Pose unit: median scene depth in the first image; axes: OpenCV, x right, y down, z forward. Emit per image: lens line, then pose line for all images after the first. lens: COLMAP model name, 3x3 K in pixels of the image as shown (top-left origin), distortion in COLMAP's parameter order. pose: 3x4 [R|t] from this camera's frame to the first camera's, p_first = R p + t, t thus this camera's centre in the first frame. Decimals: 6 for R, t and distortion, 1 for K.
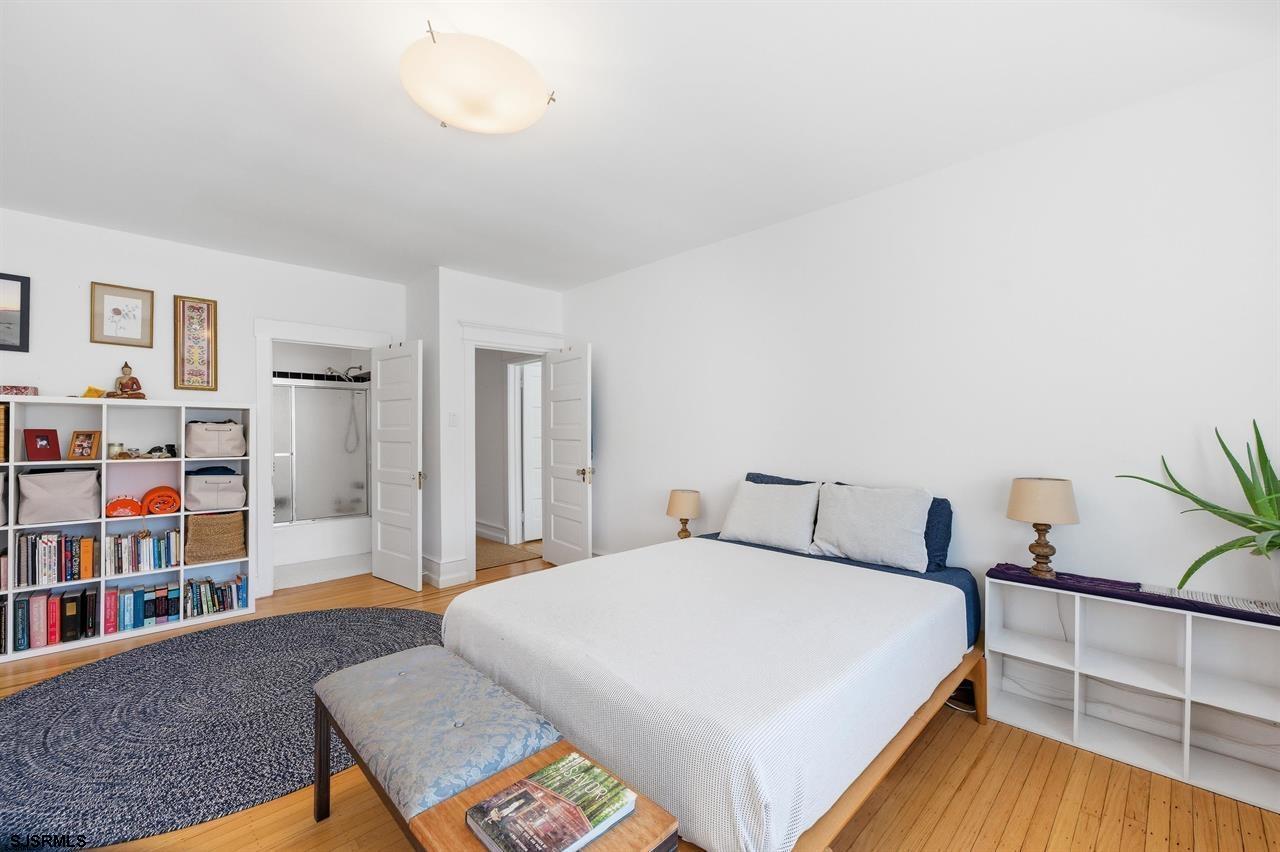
lens RADIAL K [[522.4, 0, 640.0], [0, 522.4, 426.0], [0, 0, 1]] dist [-0.011146, -0.000061]
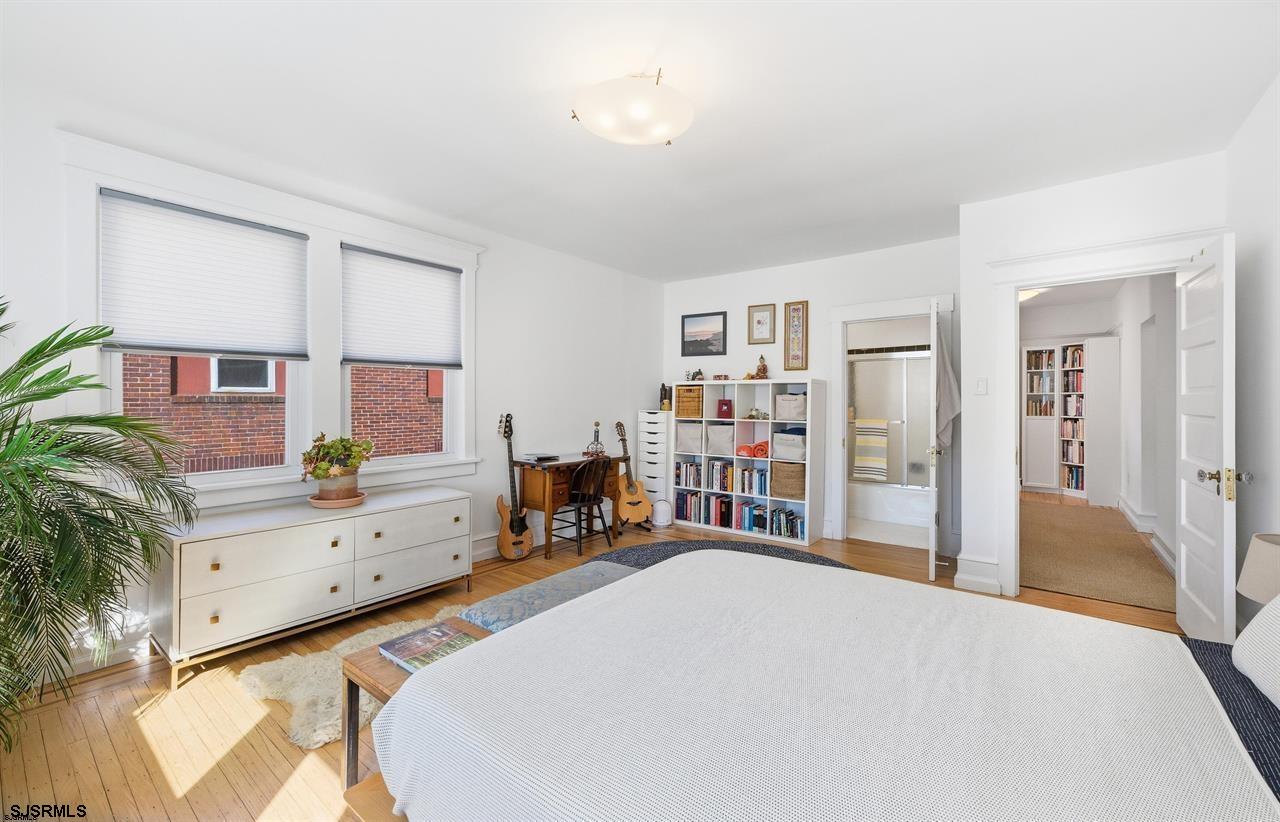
lens RADIAL K [[514.9, 0, 634.3], [0, 514.9, 397.2], [0, 0, 1]] dist [-0.001867, 0.000212]
pose [[0.131799, -0.007287, -0.991250, 0.475380], [0.009861, 0.999933, -0.006040, 0.005114], [0.991227, -0.008978, 0.131862, 0.467515]]
